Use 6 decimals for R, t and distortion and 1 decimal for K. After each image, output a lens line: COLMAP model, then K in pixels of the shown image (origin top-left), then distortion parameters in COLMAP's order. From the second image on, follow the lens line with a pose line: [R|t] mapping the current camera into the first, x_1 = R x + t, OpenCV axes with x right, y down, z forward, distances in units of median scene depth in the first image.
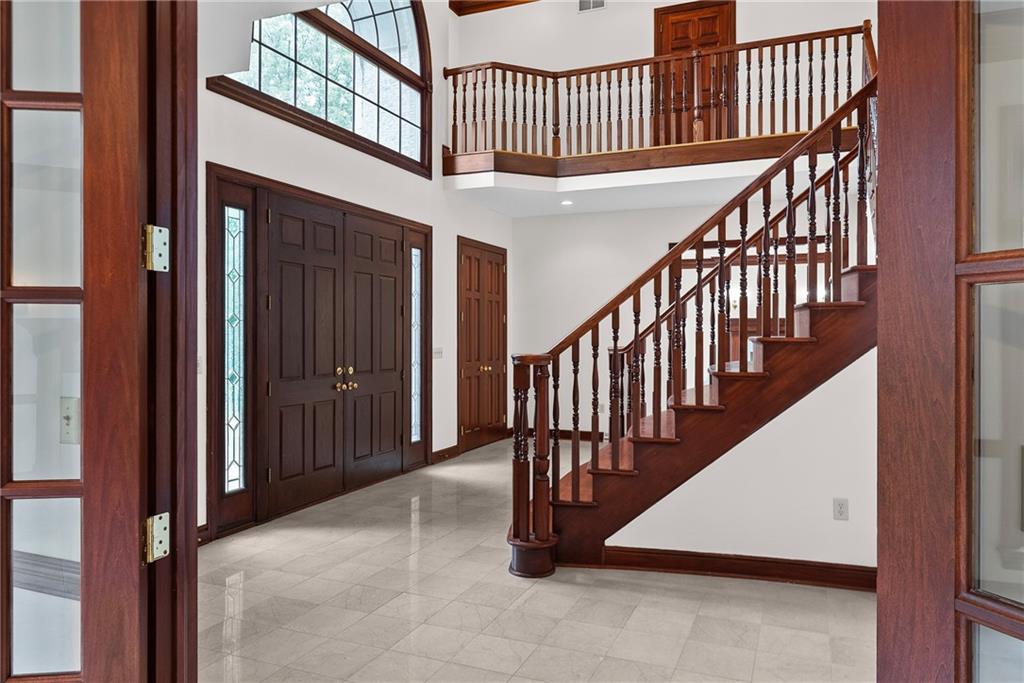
lens RADIAL K [[700.4, 0, 514.4], [0, 700.4, 341.5], [0, 0, 1]] dist [-0.011467, -0.000313]
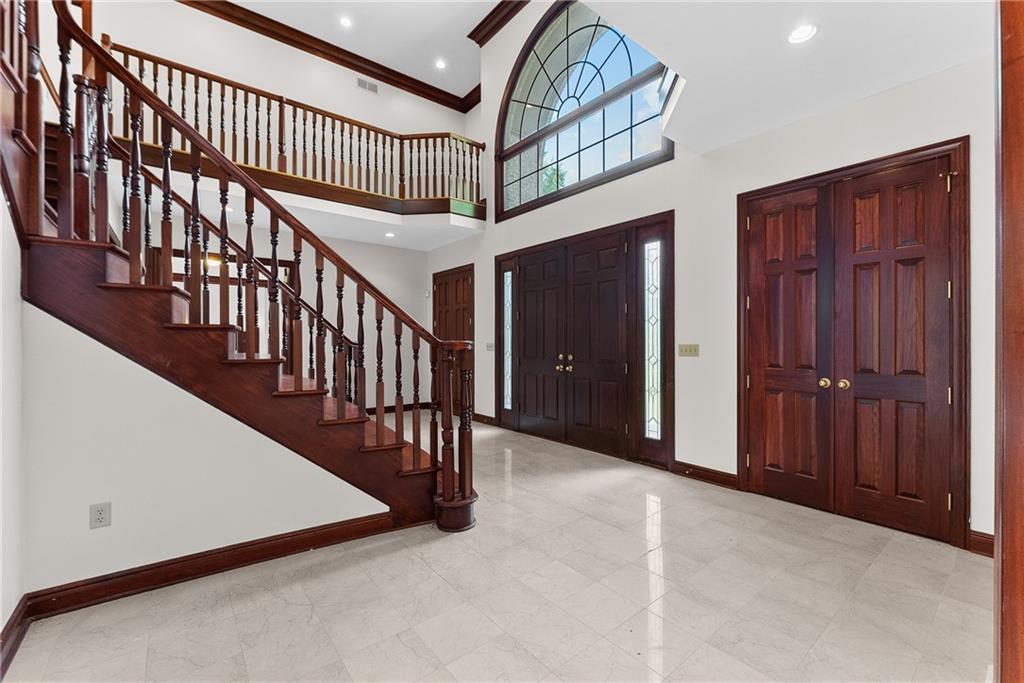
lens RADIAL K [[428.4, 0, 508.9], [0, 428.4, 334.2], [0, 0, 1]] dist [-0.011687, -0.000005]
pose [[-0.482905, -0.001593, -0.875672, 0.541517], [0.002268, 0.999993, -0.003070, -0.003465], [0.875670, -0.003468, -0.482897, 1.248109]]
